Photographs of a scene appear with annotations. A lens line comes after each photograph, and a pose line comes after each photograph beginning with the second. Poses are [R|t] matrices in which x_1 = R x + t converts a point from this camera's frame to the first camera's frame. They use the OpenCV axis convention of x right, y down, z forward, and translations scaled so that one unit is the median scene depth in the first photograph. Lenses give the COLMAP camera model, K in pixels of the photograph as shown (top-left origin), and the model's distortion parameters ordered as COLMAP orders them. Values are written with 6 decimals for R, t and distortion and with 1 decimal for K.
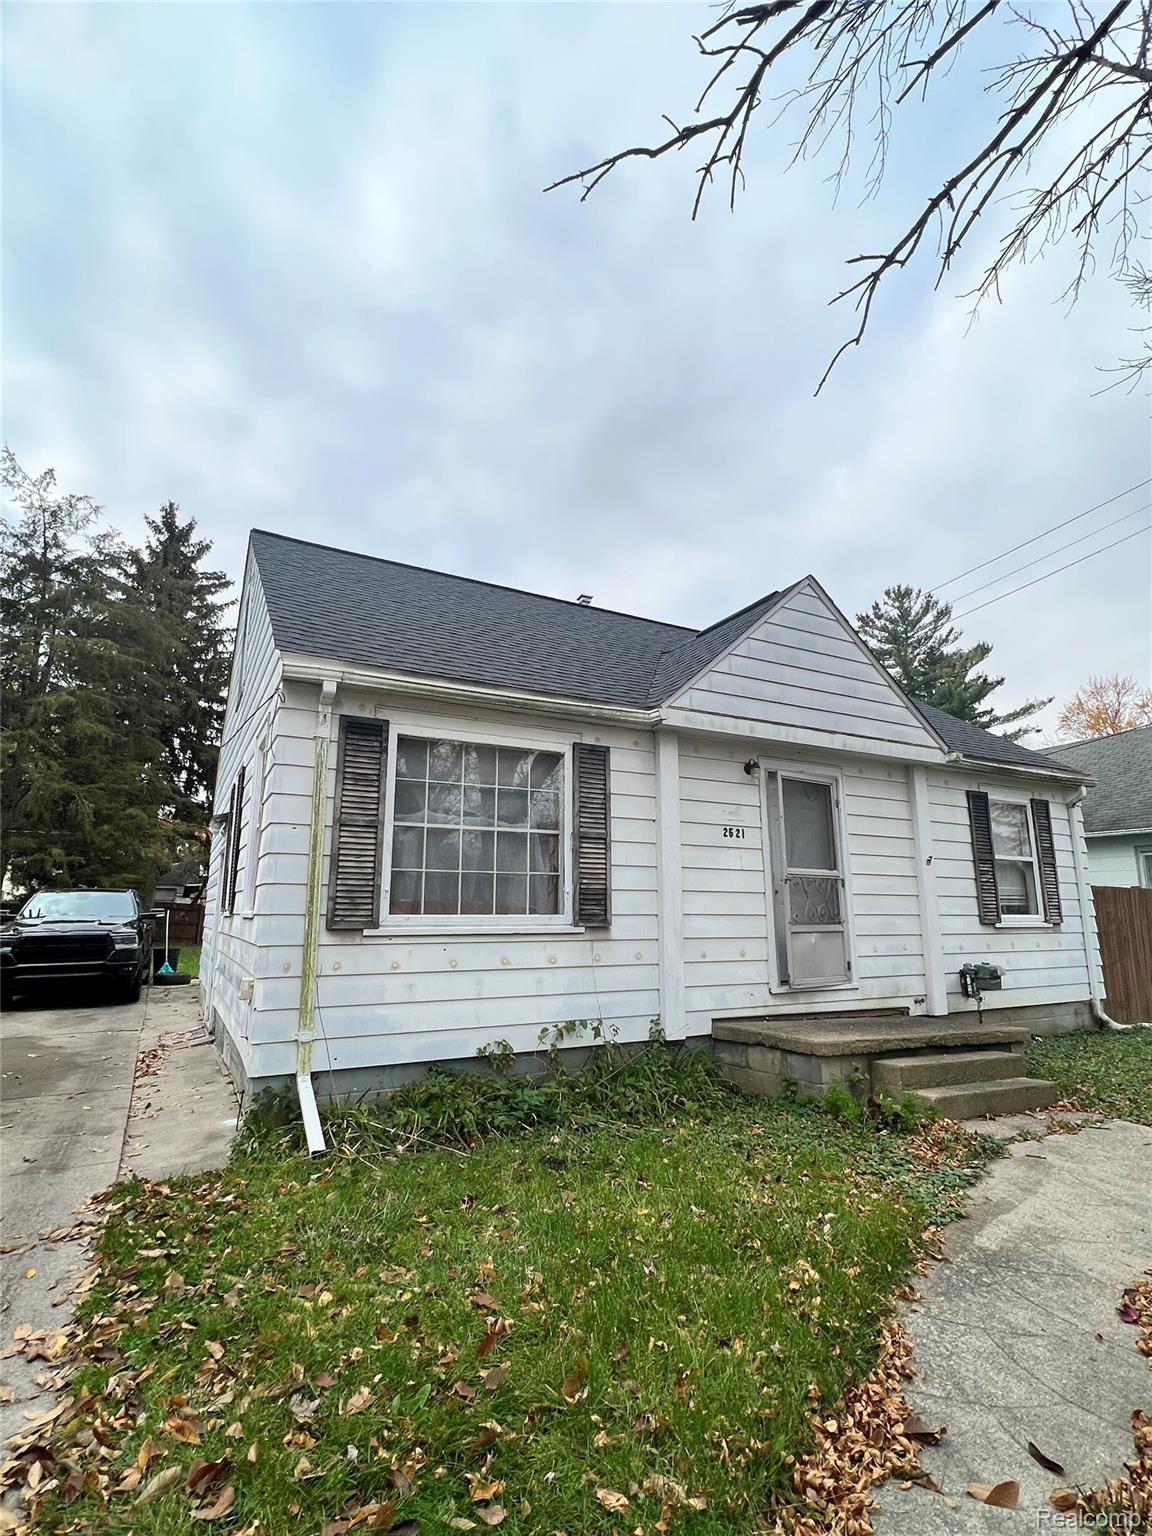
lens RADIAL K [[748.8, 0, 573.3], [0, 748.8, 766.2], [0, 0, 1]] dist [0.003002, 0.000190]
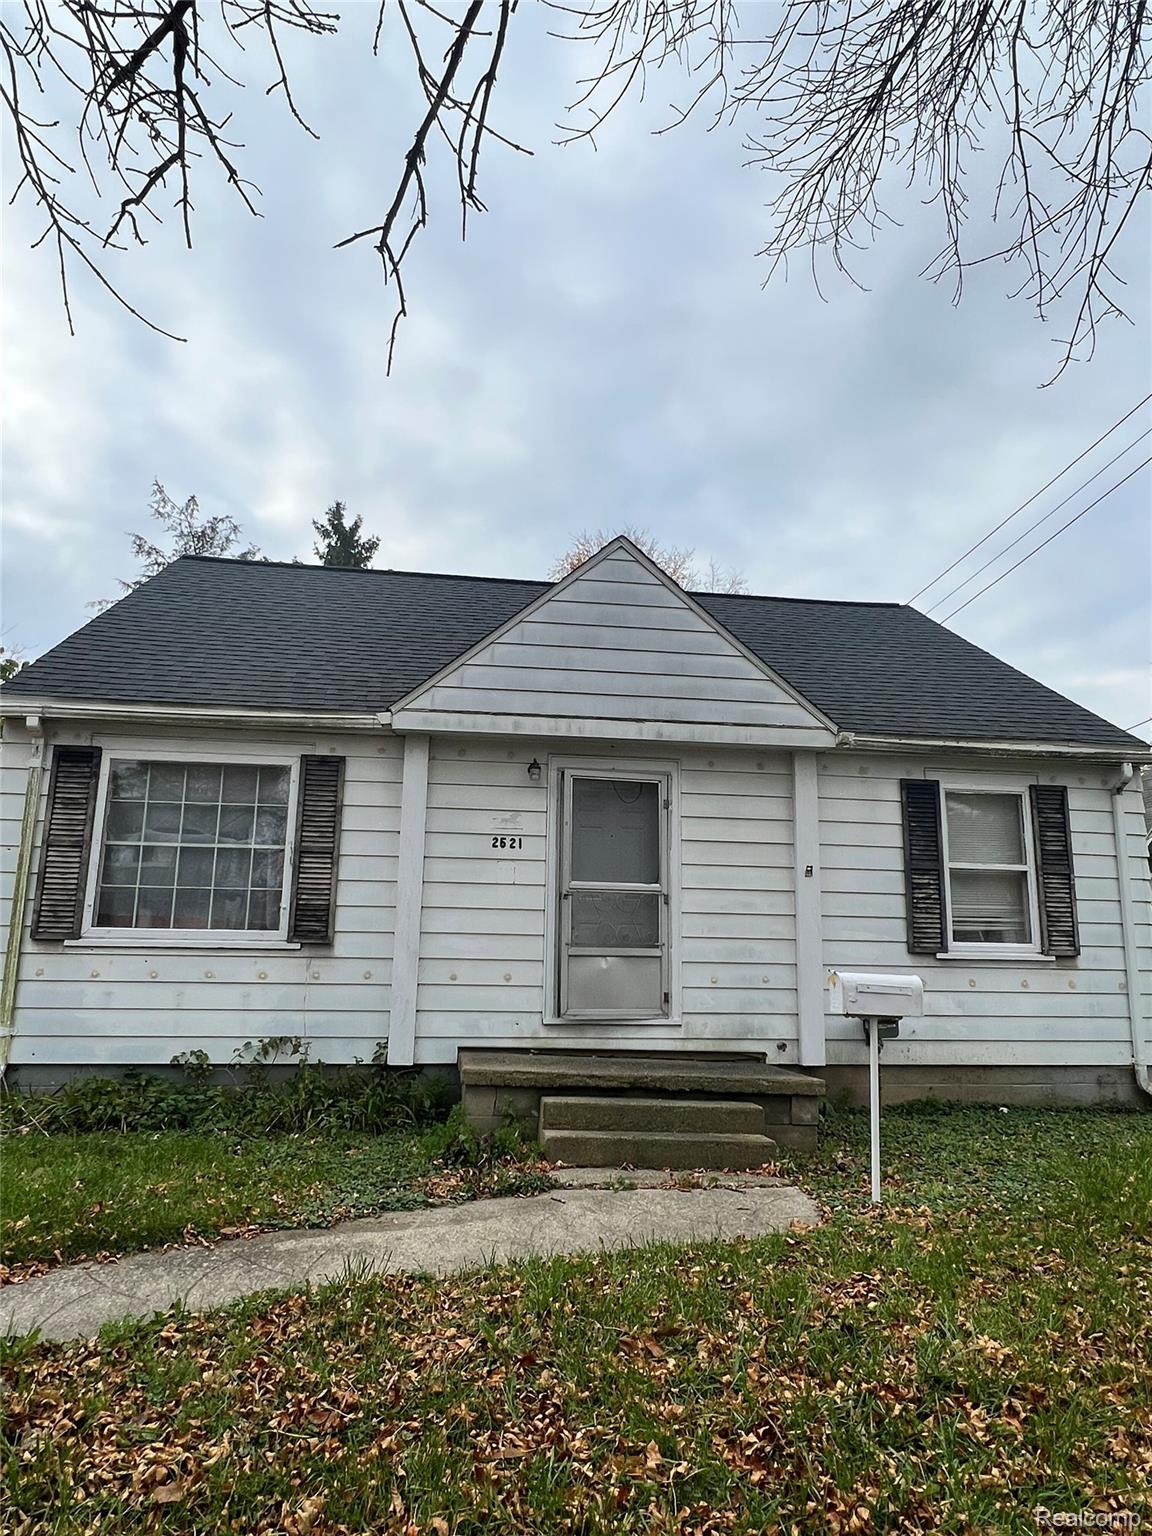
lens RADIAL K [[947.4, 0, 576.5], [0, 947.4, 771.0], [0, 0, 1]] dist [0.004754, -0.004469]
pose [[0.934127, -0.051830, -0.353157, 0.710490], [0.054116, 0.998529, -0.003404, 0.012022], [0.352814, -0.015932, 0.935558, -0.024804]]
